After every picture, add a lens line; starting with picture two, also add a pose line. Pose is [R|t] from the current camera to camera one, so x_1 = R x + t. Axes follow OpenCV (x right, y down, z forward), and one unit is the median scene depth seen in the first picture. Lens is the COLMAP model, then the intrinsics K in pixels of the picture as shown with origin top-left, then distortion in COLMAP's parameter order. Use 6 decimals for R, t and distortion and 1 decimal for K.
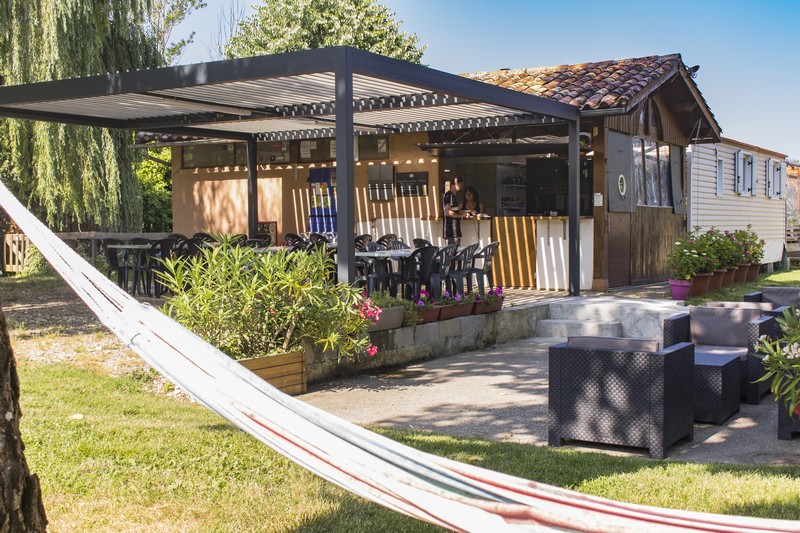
lens RADIAL K [[1052.2, 0, 400.0], [0, 1052.2, 266.5], [0, 0, 1]] dist [0.046213, -0.011902]
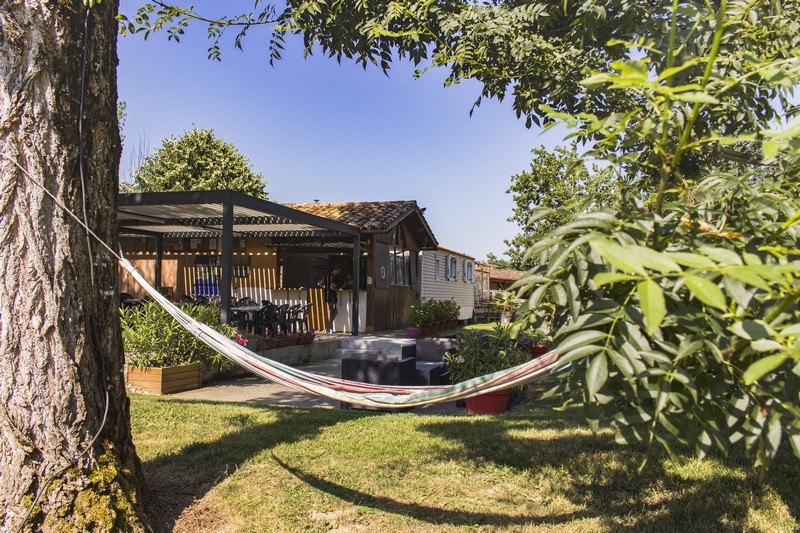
lens RADIAL K [[849.0, 0, 400.0], [0, 849.0, 266.5], [0, 0, 1]] dist [-0.168771, 0.001527]
pose [[0.975628, 0.033129, 0.216916, -0.065537], [-0.018330, 0.997387, -0.069884, 0.010221], [-0.218665, 0.064205, 0.973686, -0.366608]]
